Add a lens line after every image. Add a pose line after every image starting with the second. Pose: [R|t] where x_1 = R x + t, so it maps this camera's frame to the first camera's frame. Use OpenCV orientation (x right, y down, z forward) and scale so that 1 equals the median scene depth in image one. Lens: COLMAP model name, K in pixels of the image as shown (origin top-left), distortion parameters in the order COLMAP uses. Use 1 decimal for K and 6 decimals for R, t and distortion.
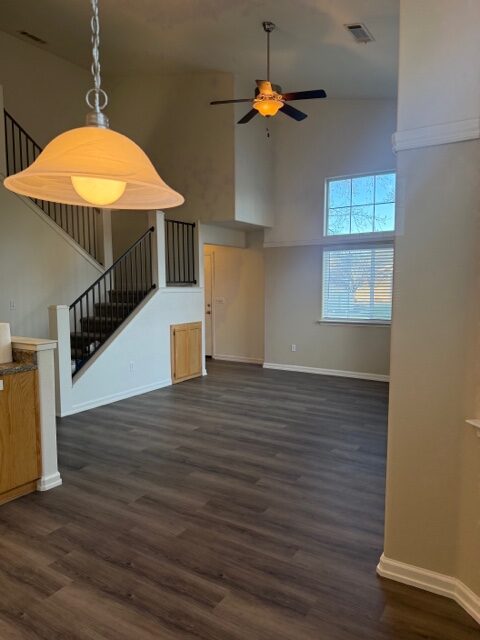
lens RADIAL K [[453.4, 0, 241.6], [0, 453.4, 325.4], [0, 0, 1]] dist [0.082456, -0.114918]
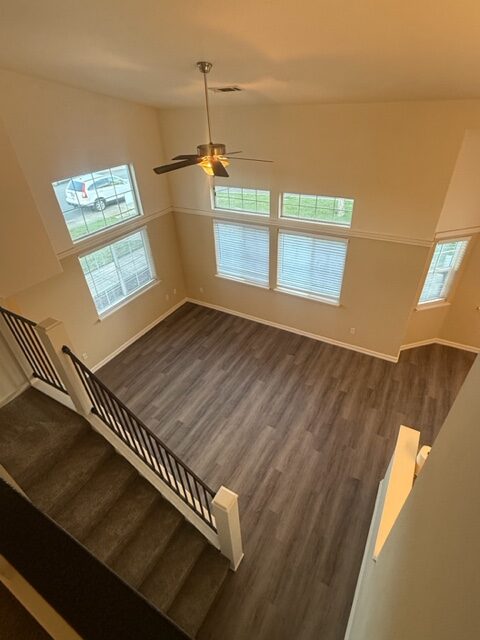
lens RADIAL K [[333.3, 0, 240.0], [0, 333.3, 320.0], [0, 0, 1]] dist [0.000133, 0.000117]
pose [[-0.040566, -0.573194, 0.818415, -0.753651], [0.140451, 0.807685, 0.572641, -0.644232], [-0.989256, 0.138177, 0.047742, 1.017498]]
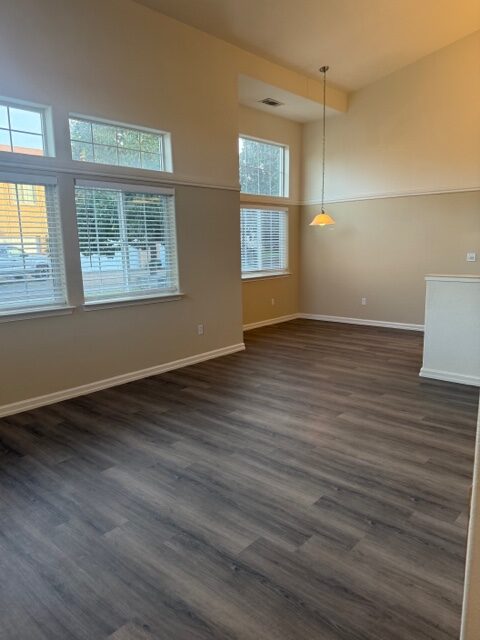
lens RADIAL K [[453.4, 0, 241.6], [0, 453.4, 325.4], [0, 0, 1]] dist [0.082456, -0.114918]
pose [[-0.987327, -0.007509, 0.158522, -0.054161], [0.036004, 0.962235, 0.269828, -0.153842], [-0.154561, 0.272116, -0.949770, 1.784708]]
